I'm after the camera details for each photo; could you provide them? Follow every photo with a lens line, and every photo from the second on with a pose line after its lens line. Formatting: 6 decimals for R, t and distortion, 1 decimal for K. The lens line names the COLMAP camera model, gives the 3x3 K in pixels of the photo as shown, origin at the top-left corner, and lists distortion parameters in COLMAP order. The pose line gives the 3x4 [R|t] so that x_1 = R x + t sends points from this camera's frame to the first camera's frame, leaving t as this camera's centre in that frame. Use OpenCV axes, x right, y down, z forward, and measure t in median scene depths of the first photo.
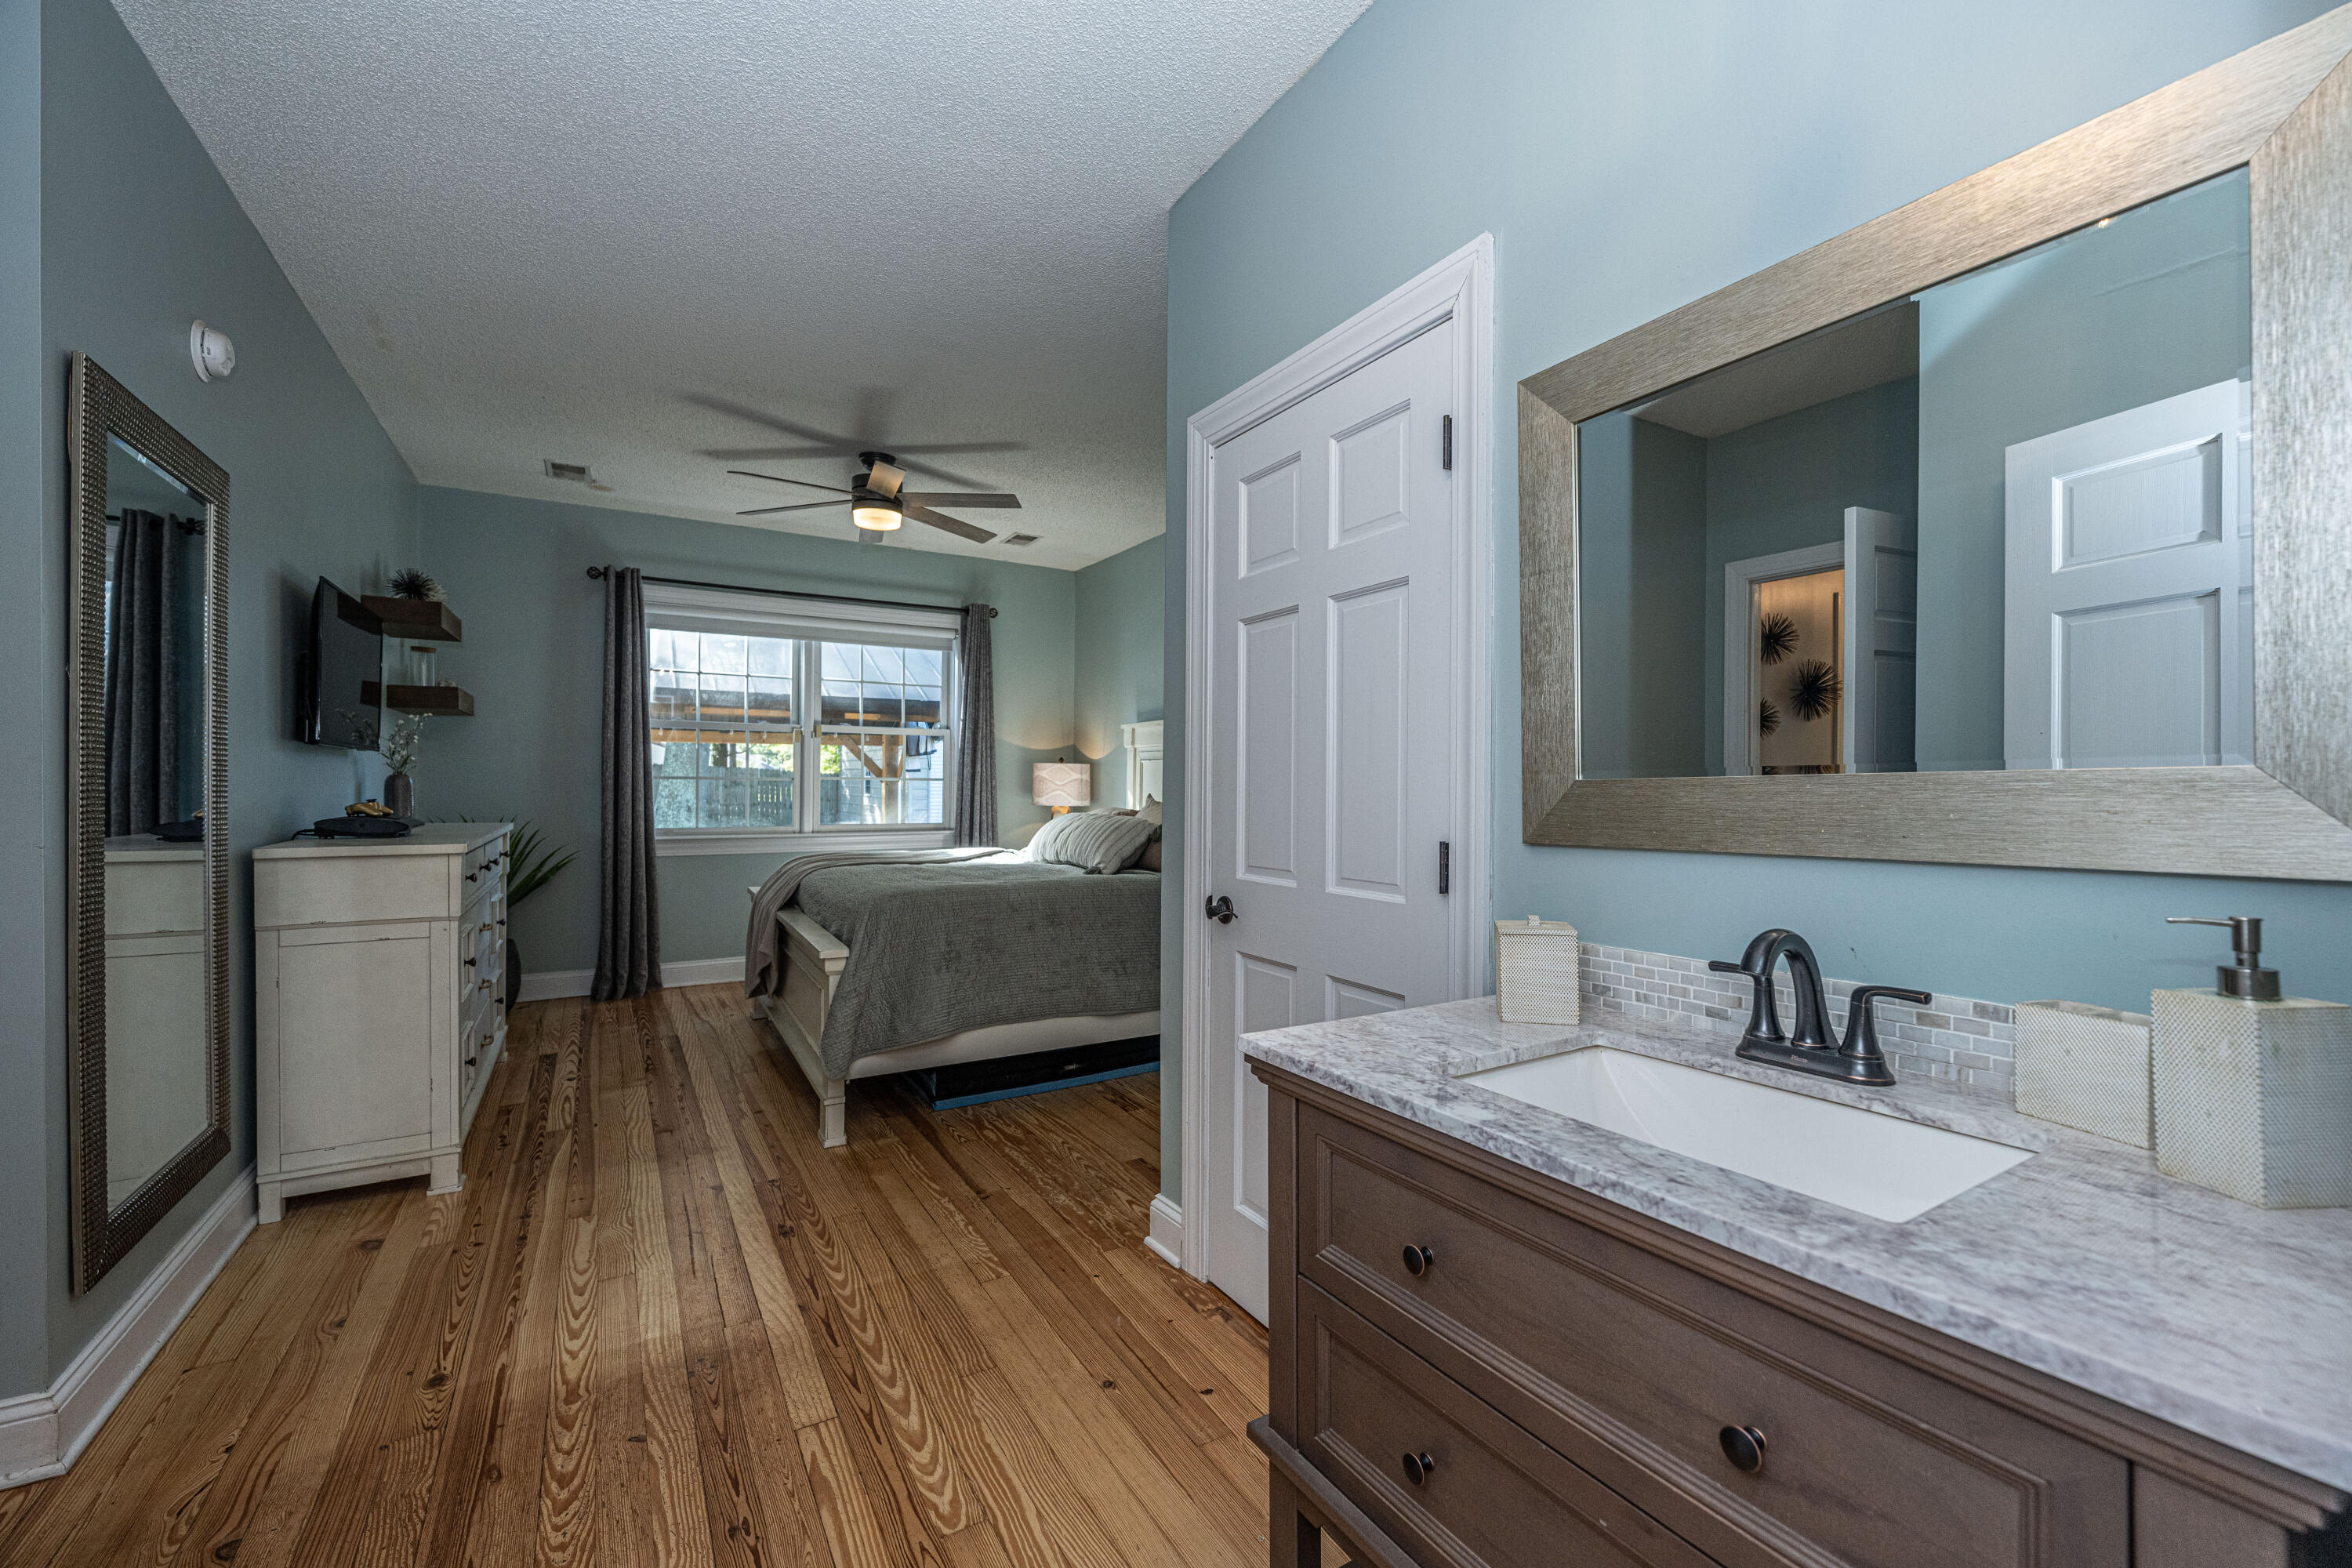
lens RADIAL K [[957.3, 0, 1210.9], [0, 957.3, 795.4], [0, 0, 1]] dist [-0.021519, -0.000050]
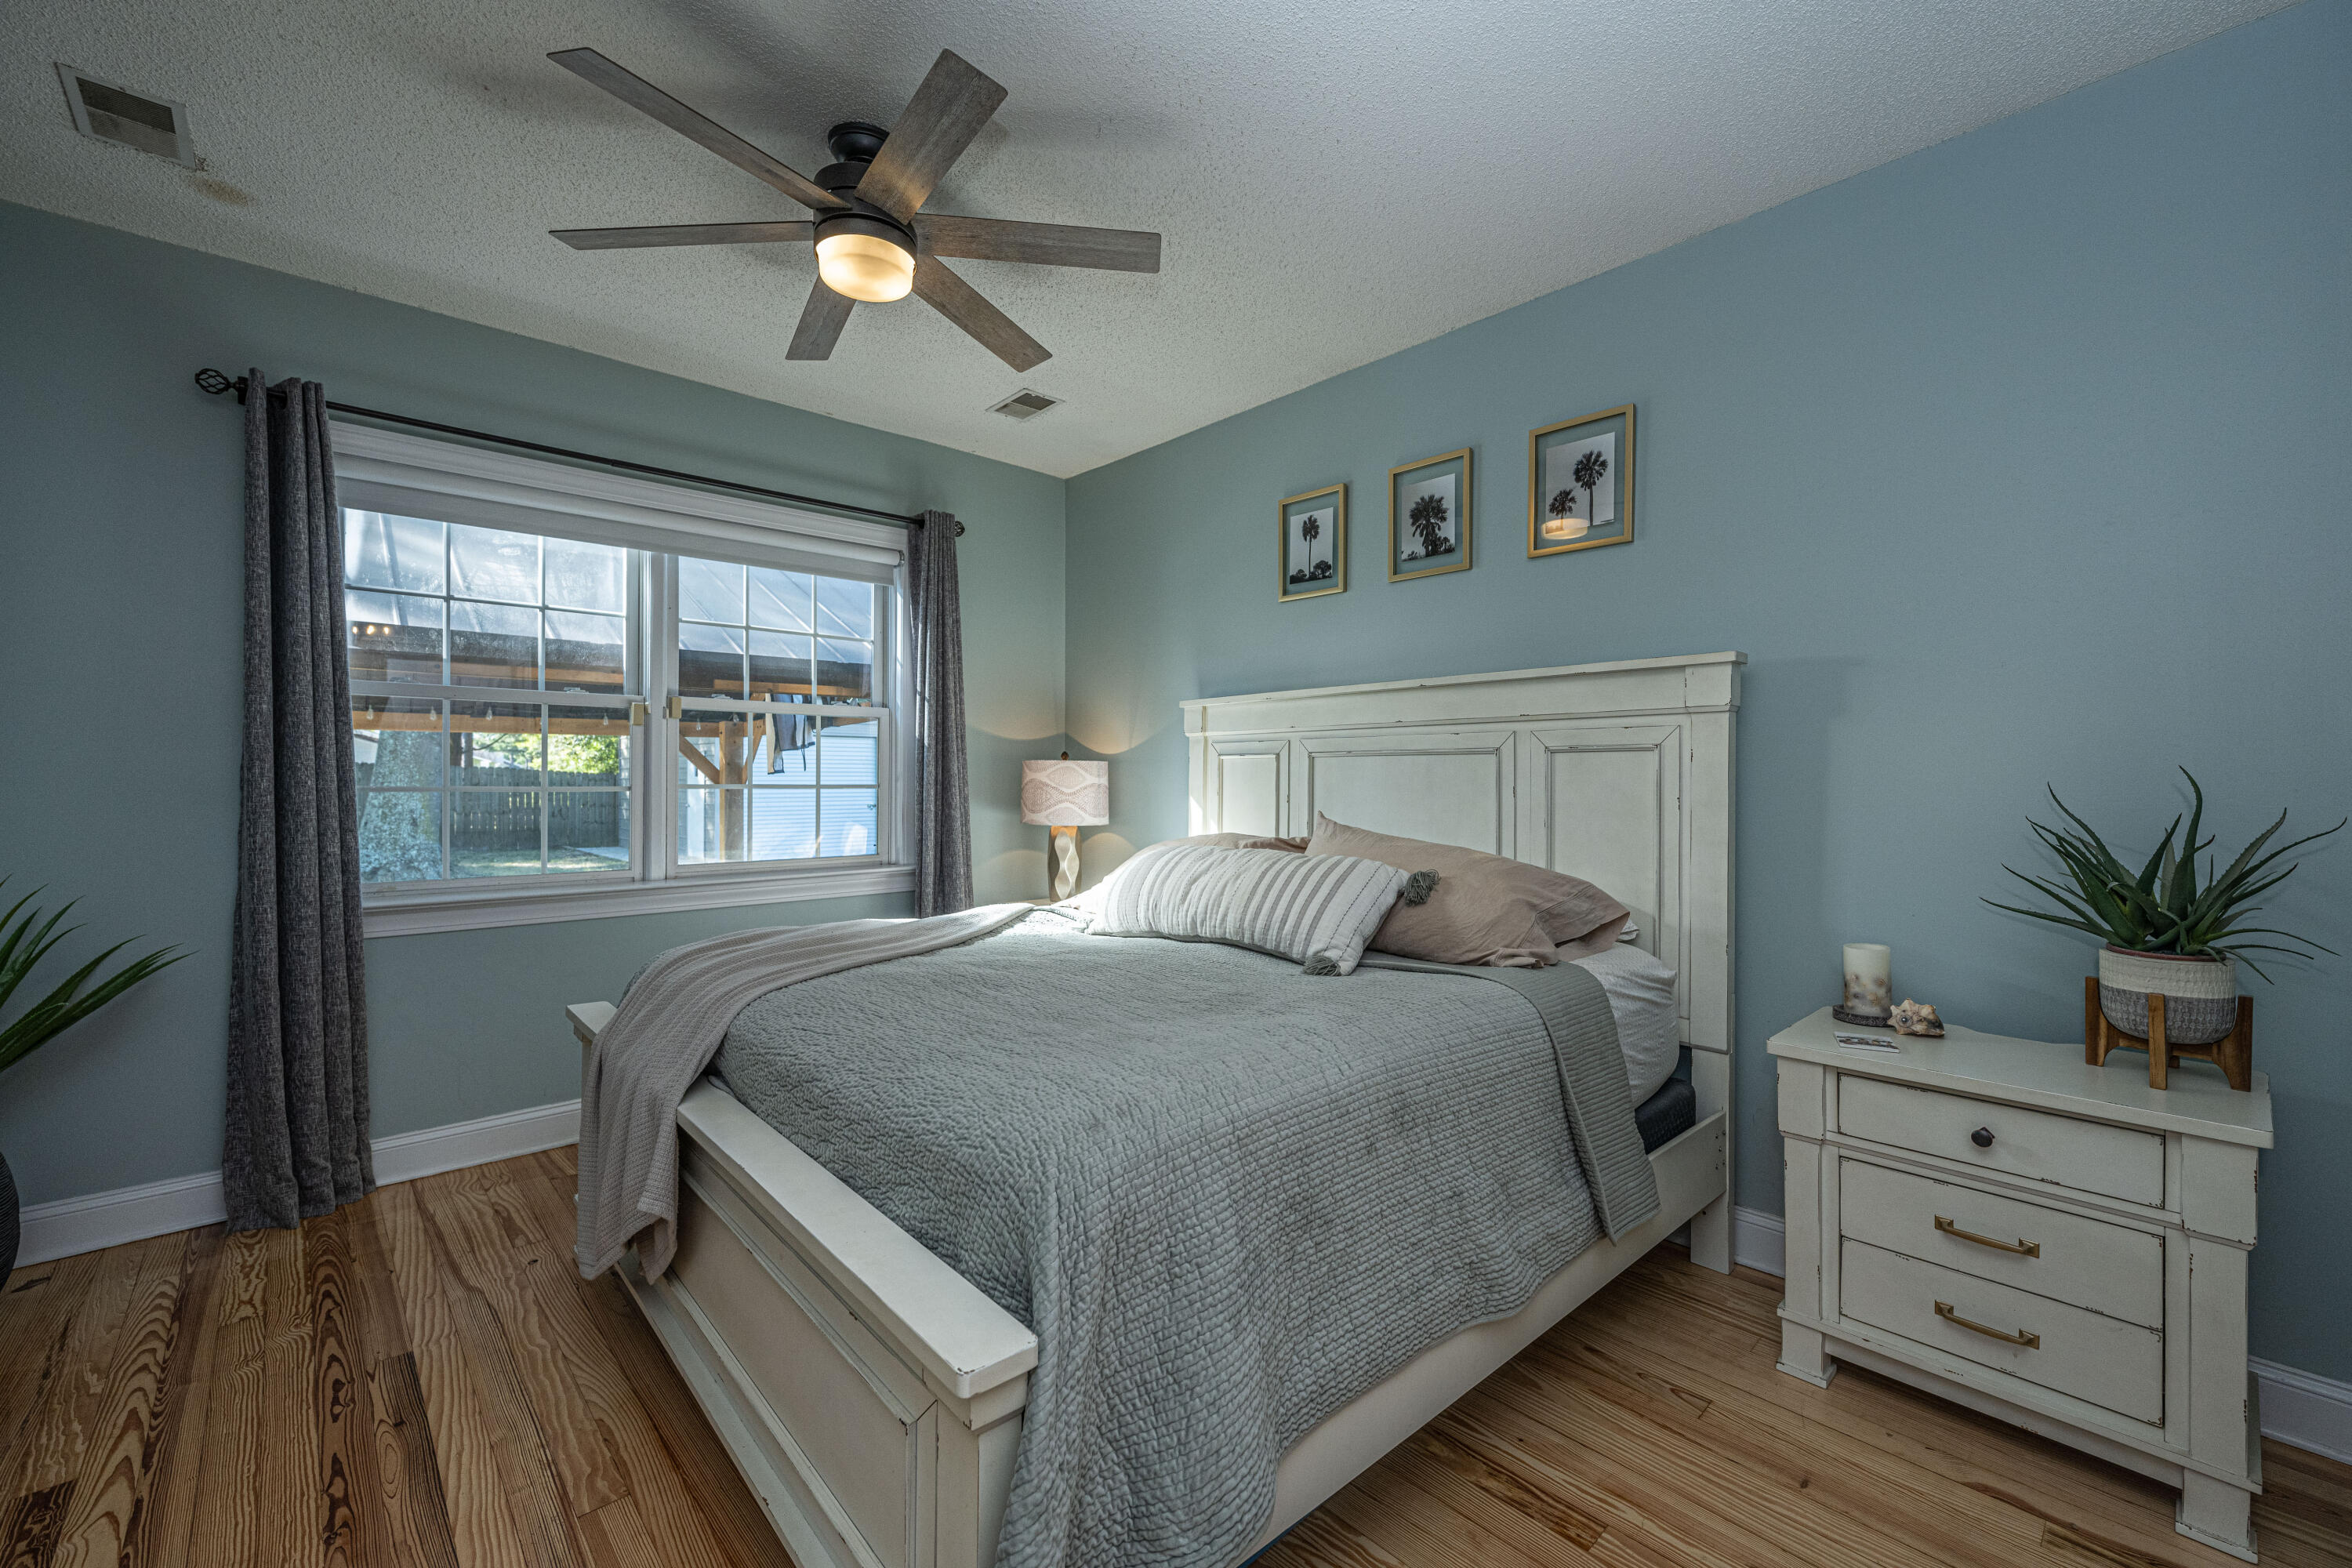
lens RADIAL K [[946.9, 0, 1166.2], [0, 946.9, 784.7], [0, 0, 1]] dist [0.000074, 0.000391]
pose [[0.984674, -0.006853, 0.174270, -0.218898], [0.008246, 0.999940, -0.007272, -0.012725], [-0.174210, 0.008598, 0.984671, 0.376625]]
